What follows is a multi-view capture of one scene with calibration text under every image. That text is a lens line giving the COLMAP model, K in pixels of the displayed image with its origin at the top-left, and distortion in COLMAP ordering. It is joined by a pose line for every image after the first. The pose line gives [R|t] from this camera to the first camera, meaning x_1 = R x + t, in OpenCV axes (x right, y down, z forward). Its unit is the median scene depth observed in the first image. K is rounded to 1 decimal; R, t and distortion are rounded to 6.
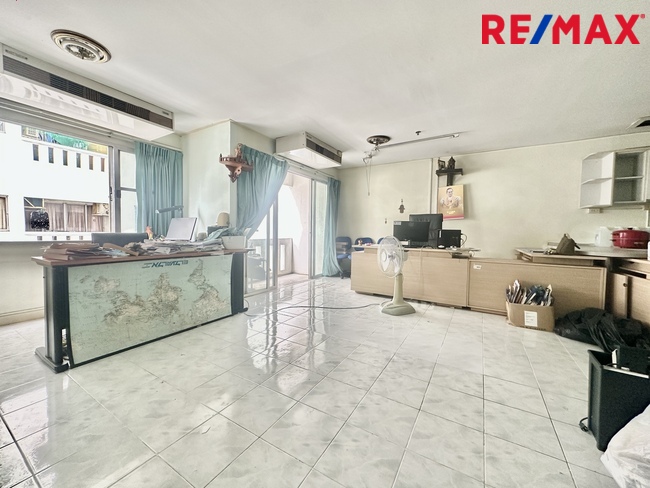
lens RADIAL K [[258.8, 0, 323.5], [0, 258.8, 241.0], [0, 0, 1]] dist [0.000456, 0.000268]
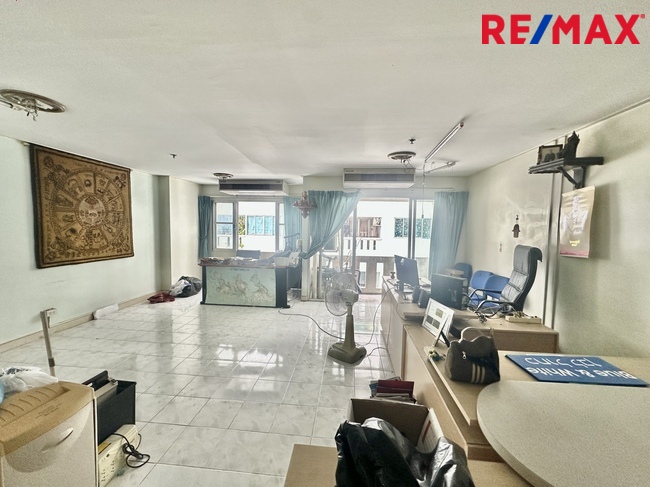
lens RADIAL K [[262.0, 0, 326.5], [0, 262.0, 240.9], [0, 0, 1]] dist [0.002134, 0.000070]
pose [[0.442363, 0.044991, -0.895707, 1.182088], [-0.043205, 0.998650, 0.028824, -0.174488], [0.895795, 0.025948, 0.443710, 0.551835]]
